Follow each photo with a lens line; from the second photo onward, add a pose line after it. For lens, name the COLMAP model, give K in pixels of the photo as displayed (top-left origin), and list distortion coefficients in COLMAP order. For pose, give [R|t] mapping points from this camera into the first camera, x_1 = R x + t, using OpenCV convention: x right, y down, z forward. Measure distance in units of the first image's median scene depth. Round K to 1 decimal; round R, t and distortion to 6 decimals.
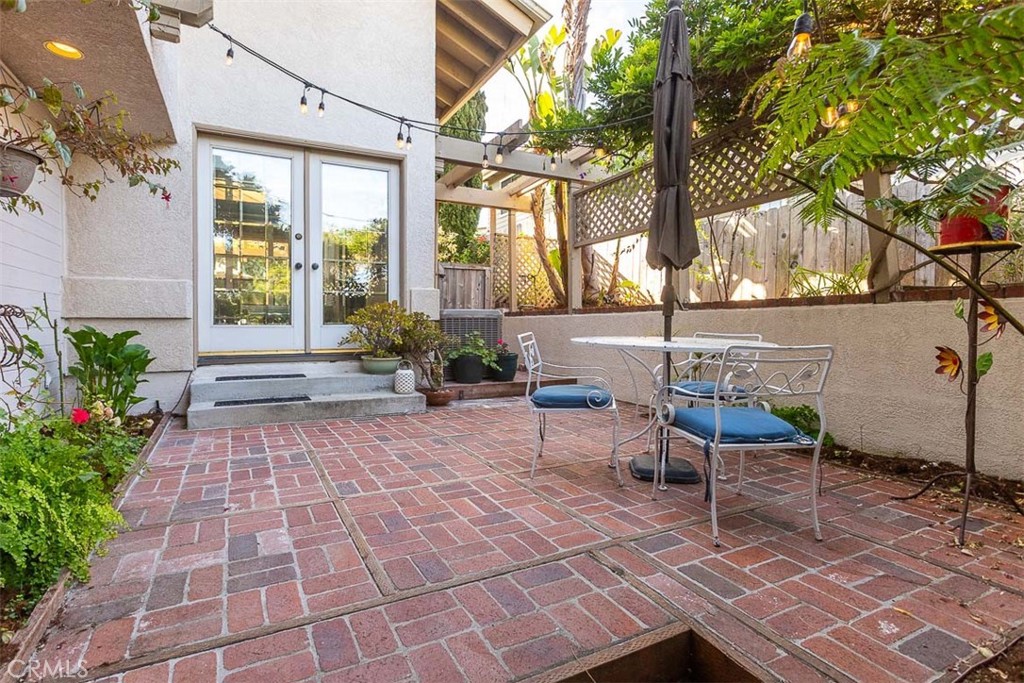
lens RADIAL K [[491.8, 0, 501.0], [0, 491.8, 334.8], [0, 0, 1]] dist [-0.005535, 0.000039]
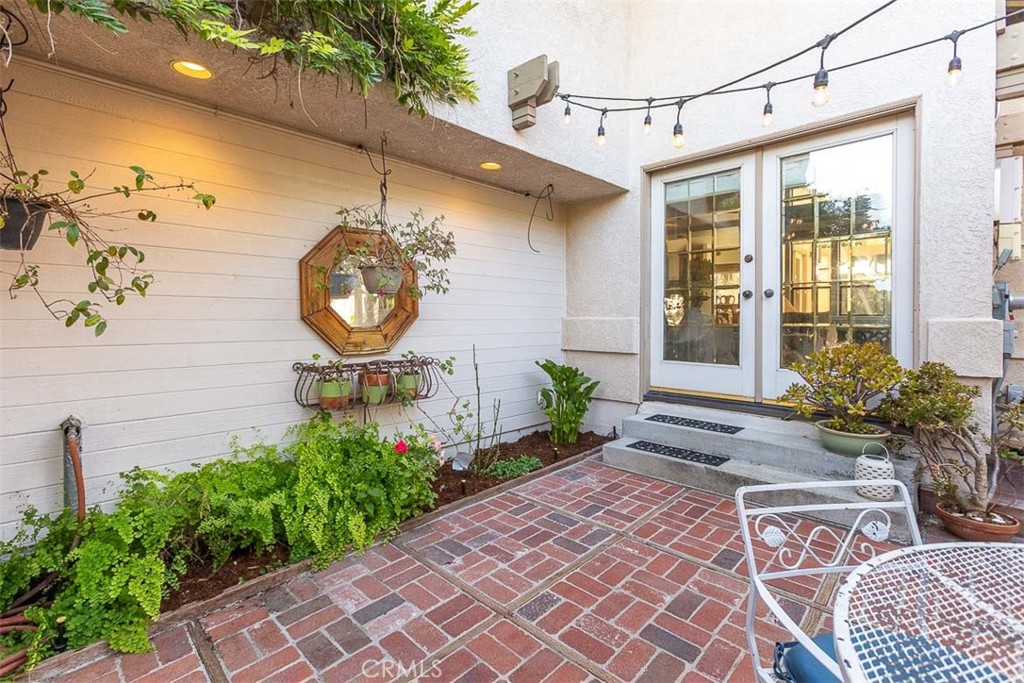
lens RADIAL K [[472.5, 0, 478.6], [0, 472.5, 322.1], [0, 0, 1]] dist [0.003152, 0.001490]
pose [[0.291996, 0.000671, -0.956419, 0.247832], [-0.021876, 0.999743, -0.005977, -0.092746], [0.956169, 0.022668, 0.291936, 0.398683]]
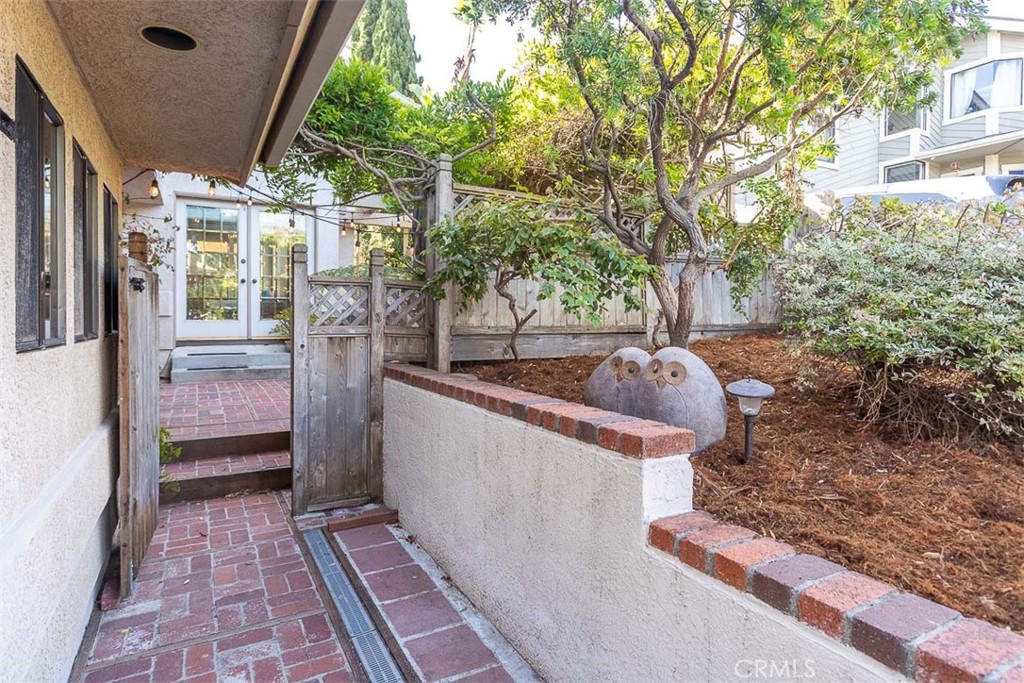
lens RADIAL K [[539.4, 0, 497.3], [0, 539.4, 323.0], [0, 0, 1]] dist [-0.001063, -0.000099]
pose [[0.999945, 0.002872, 0.010079, 0.406003], [-0.002807, 0.999975, -0.006504, -0.003205], [-0.010097, 0.006475, 0.999928, -0.763248]]
